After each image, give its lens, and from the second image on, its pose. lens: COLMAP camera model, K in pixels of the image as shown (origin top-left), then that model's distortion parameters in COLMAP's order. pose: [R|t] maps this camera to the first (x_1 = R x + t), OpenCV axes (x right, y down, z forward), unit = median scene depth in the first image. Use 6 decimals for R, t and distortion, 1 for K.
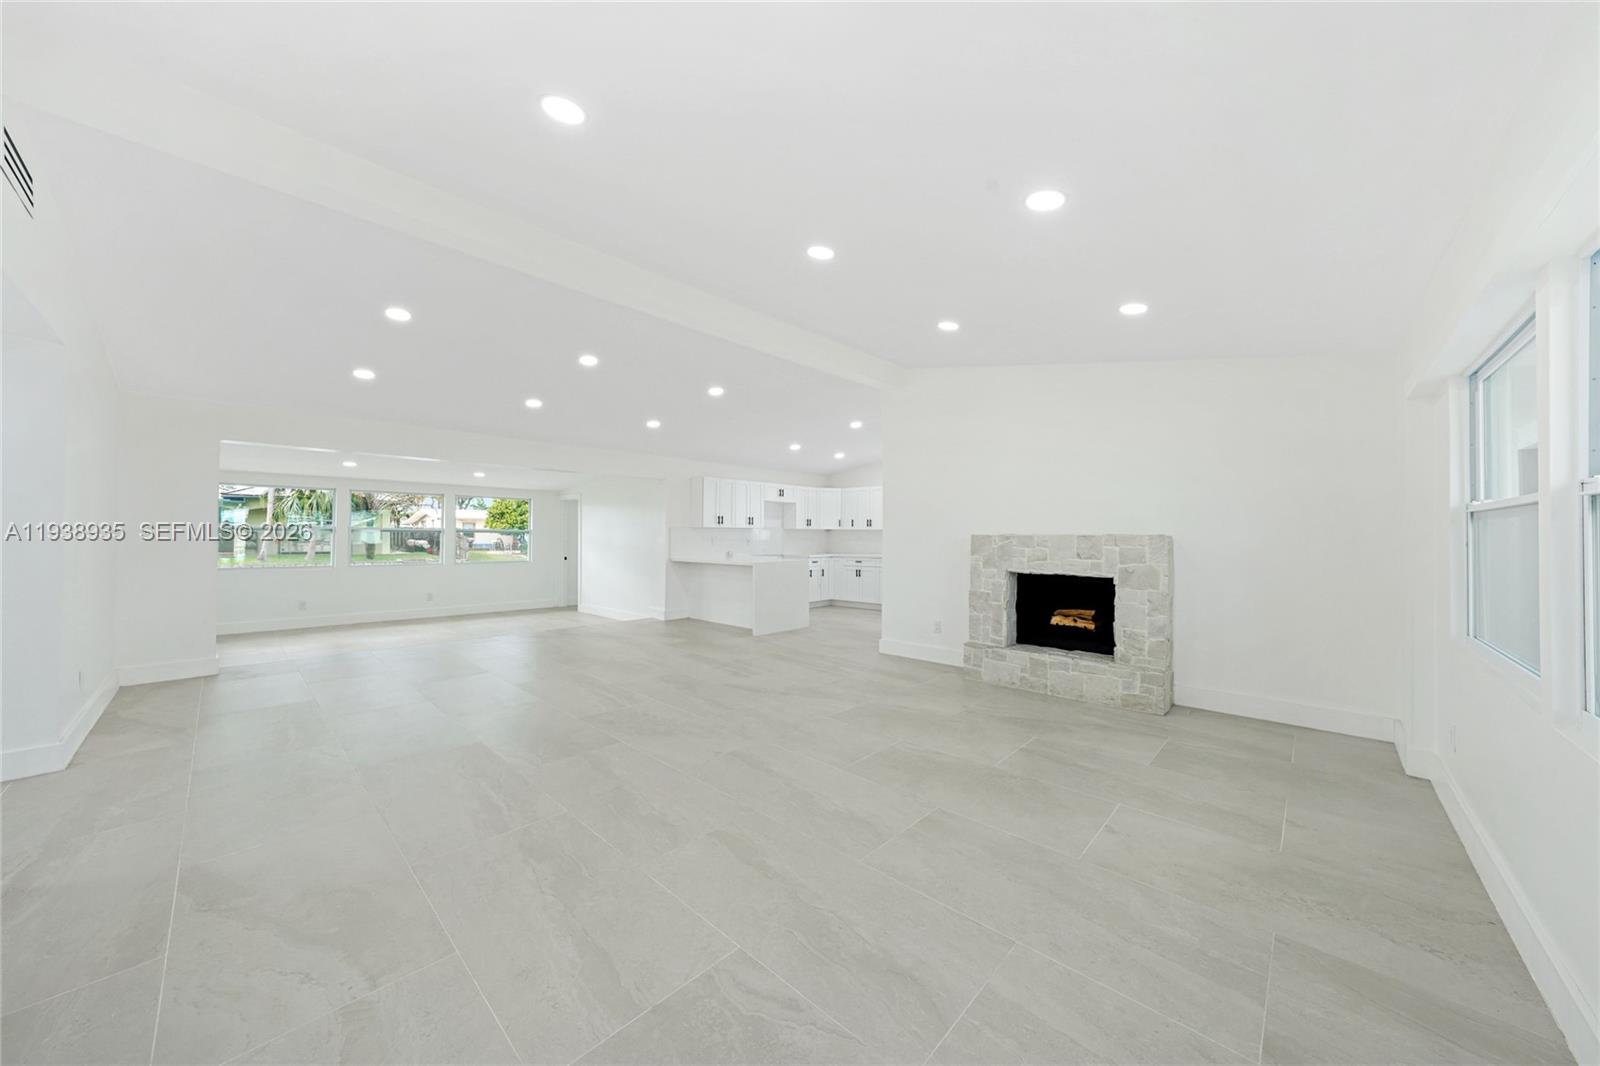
lens RADIAL K [[553.2, 0, 803.5], [0, 553.2, 529.7], [0, 0, 1]] dist [-0.018026, 0.000223]
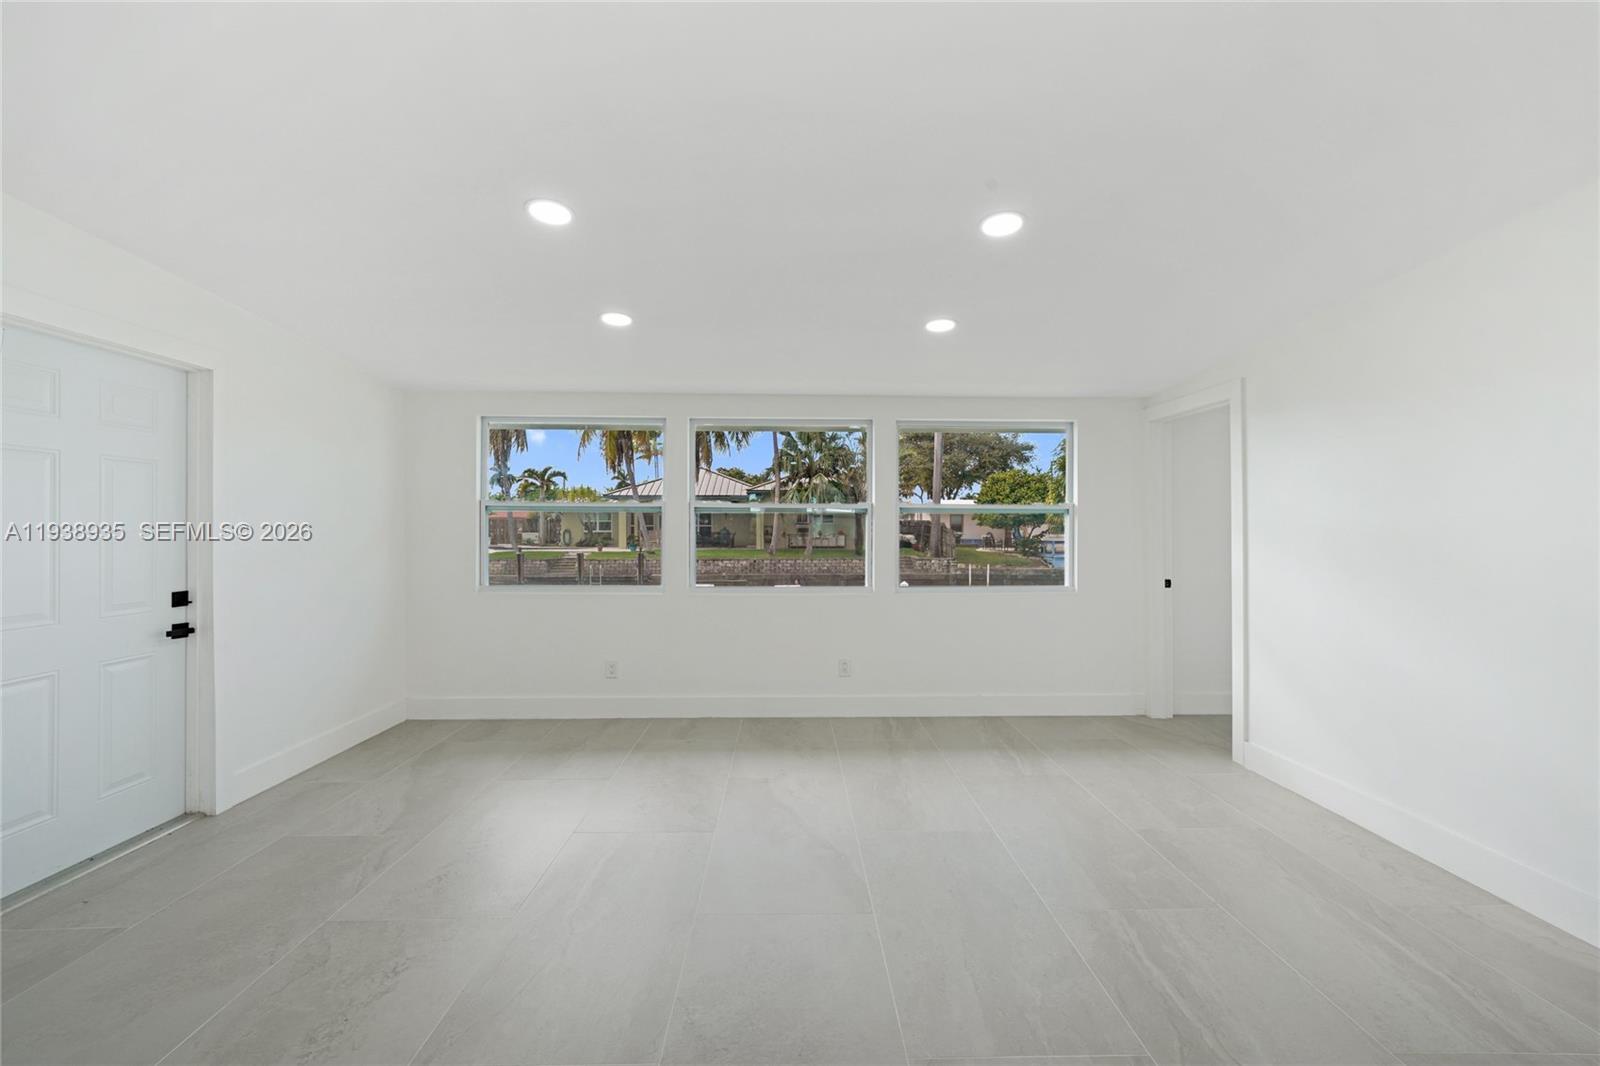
lens RADIAL K [[642.9, 0, 809.2], [0, 642.9, 529.4], [0, 0, 1]] dist [-0.000019, 0.000068]
pose [[0.713083, -0.004273, -0.701066, -0.426818], [0.011309, 0.999921, 0.005408, 0.017348], [0.700988, -0.011785, 0.713075, 0.753617]]
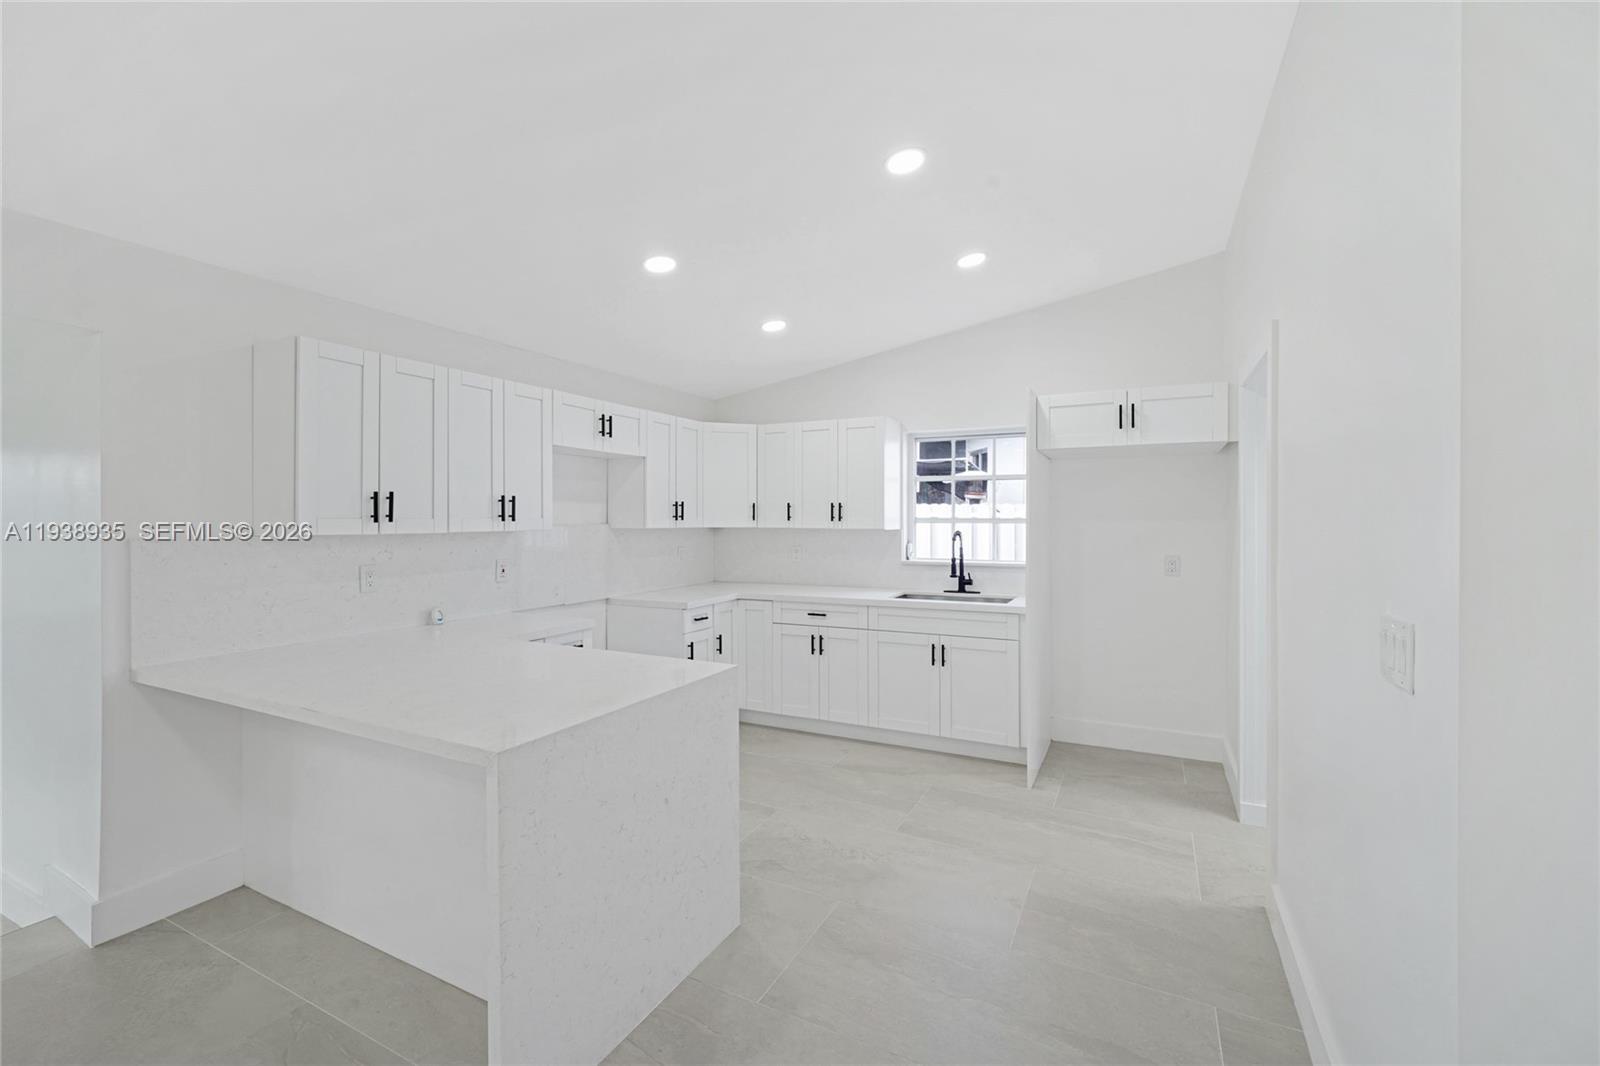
lens RADIAL K [[678.3, 0, 801.1], [0, 678.3, 519.6], [0, 0, 1]] dist [0.001181, 0.000293]
pose [[0.960727, -0.005472, 0.277442, -0.048855], [0.001667, 0.999901, 0.013948, -0.016680], [-0.277491, -0.012938, 0.960641, 0.673094]]
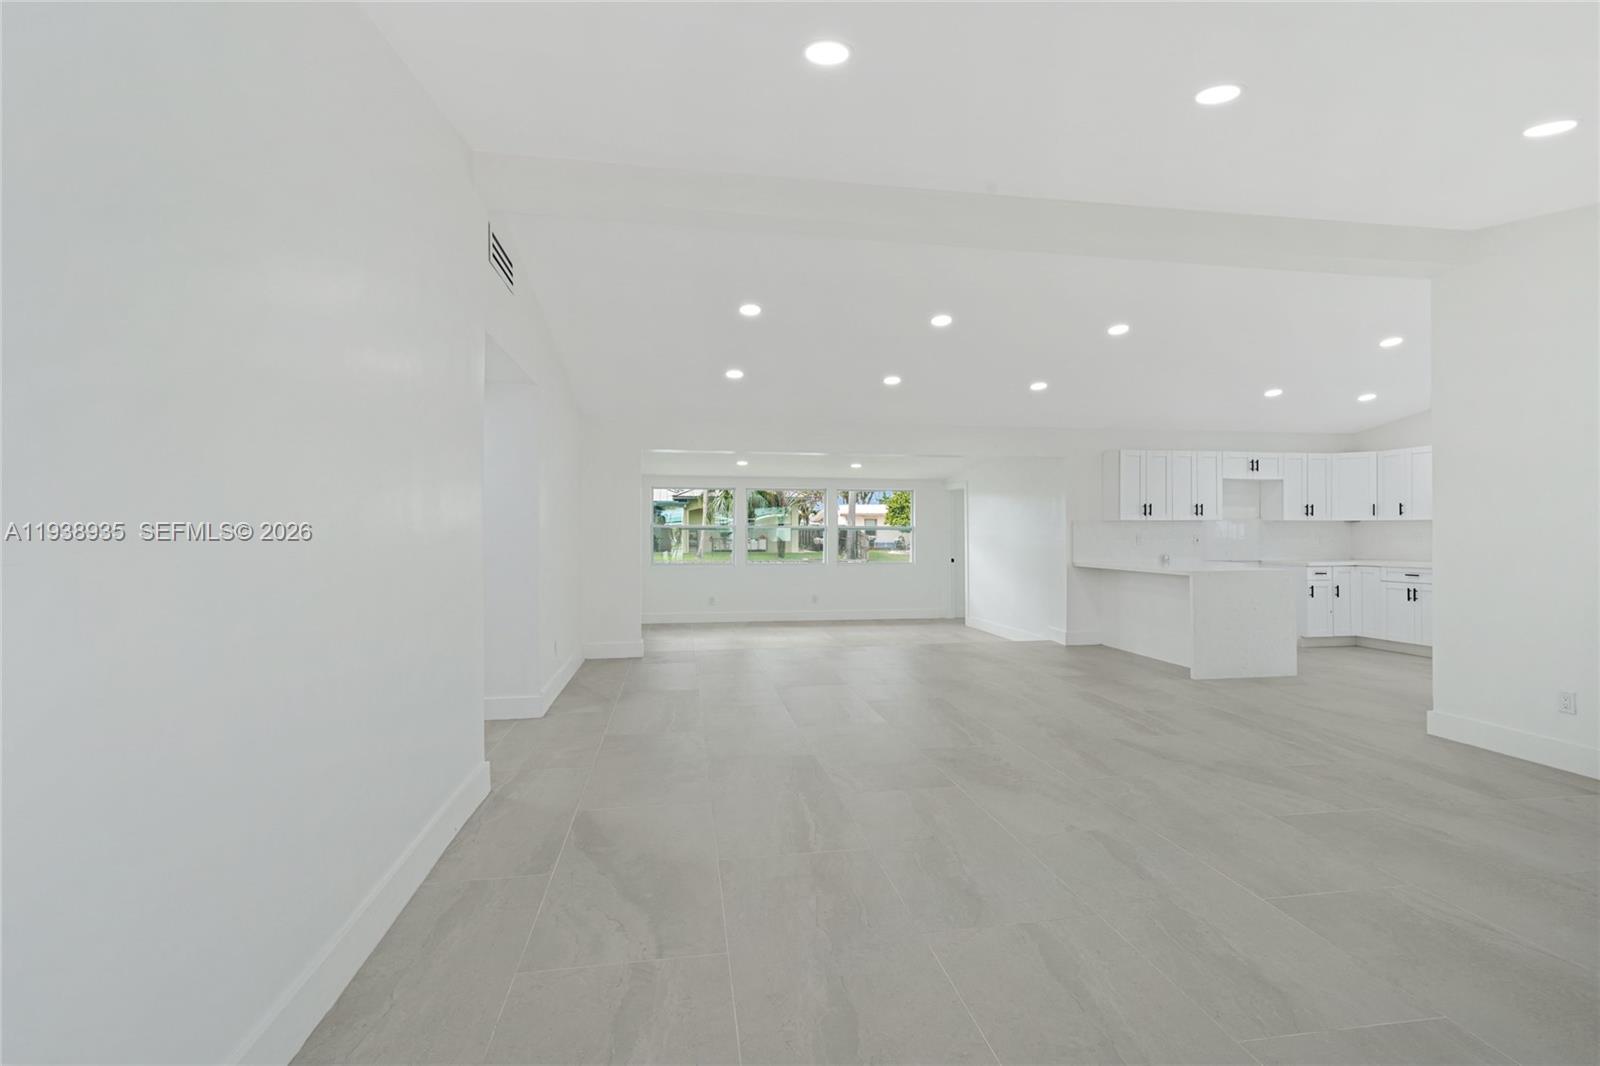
lens RADIAL K [[714.3, 0, 797.6], [0, 714.3, 531.0], [0, 0, 1]] dist [-0.000476, 0.000471]
pose [[0.792349, -0.006284, -0.610035, 0.055123], [0.011551, 0.999922, 0.004702, 0.000385], [0.609958, -0.010772, 0.792360, 0.010465]]
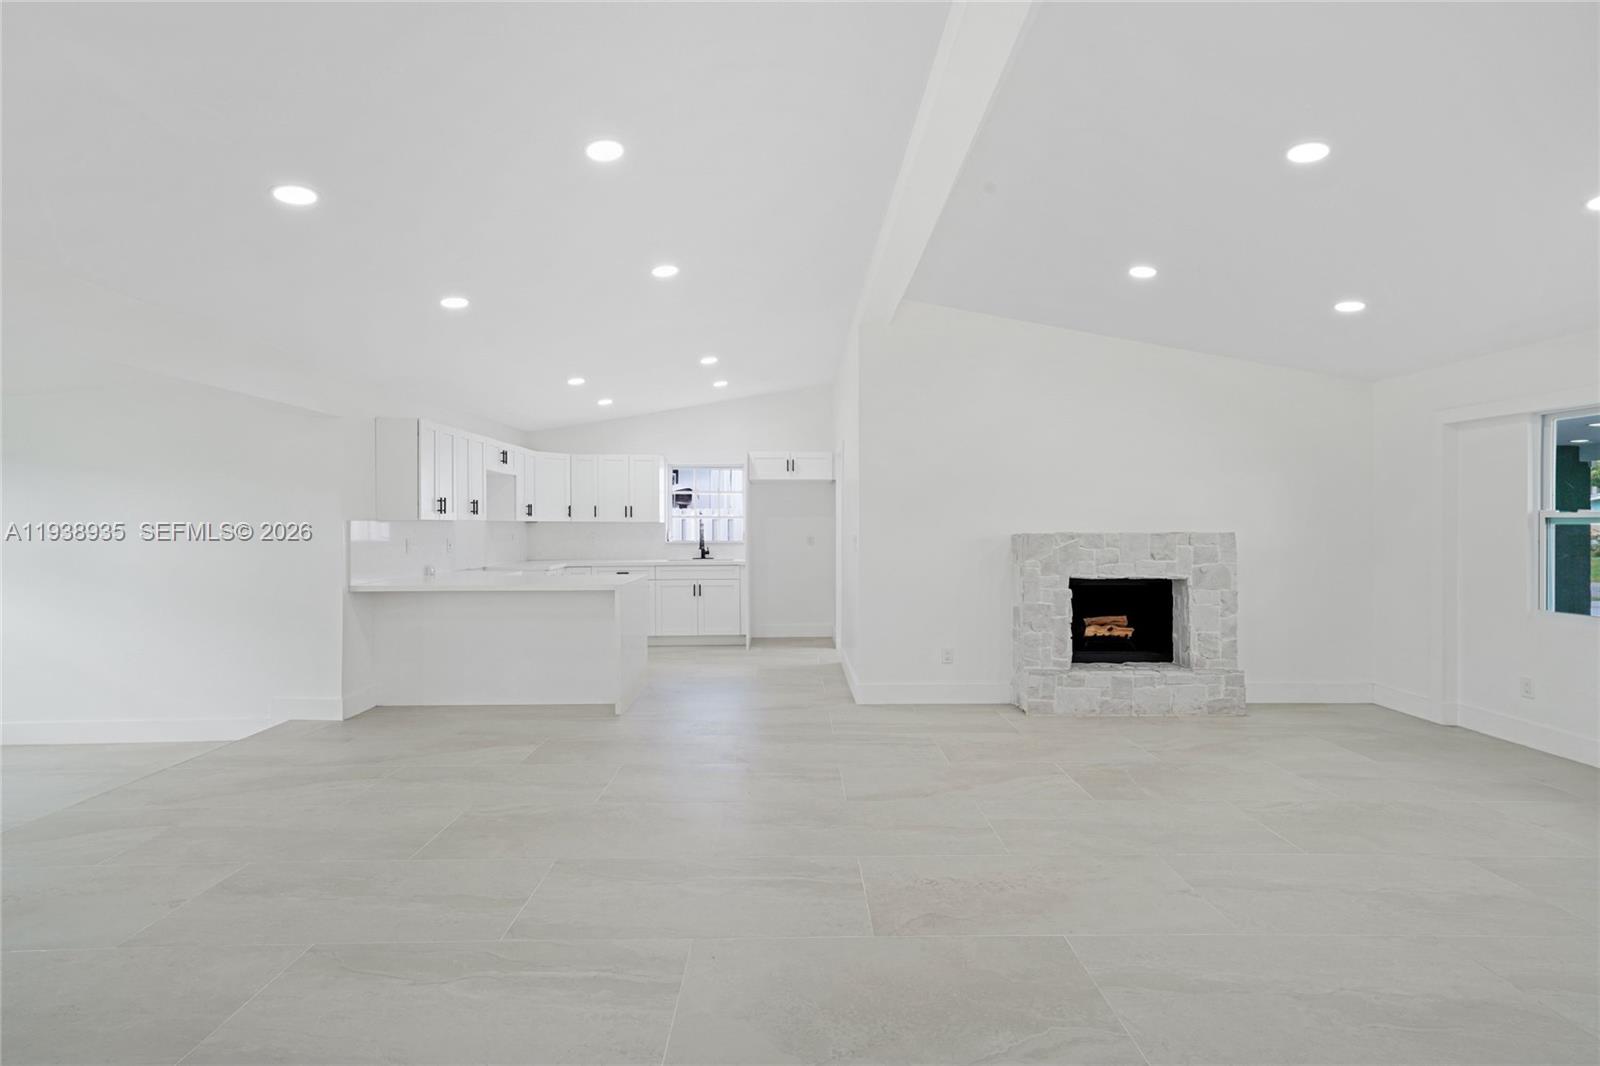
lens RADIAL K [[769.0, 0, 801.8], [0, 769.0, 527.8], [0, 0, 1]] dist [0.009700, 0.000186]
pose [[0.721508, -0.008481, 0.692354, -0.437287], [-0.002980, 0.999878, 0.015353, -0.009521], [-0.692400, -0.013140, 0.721395, 0.272098]]
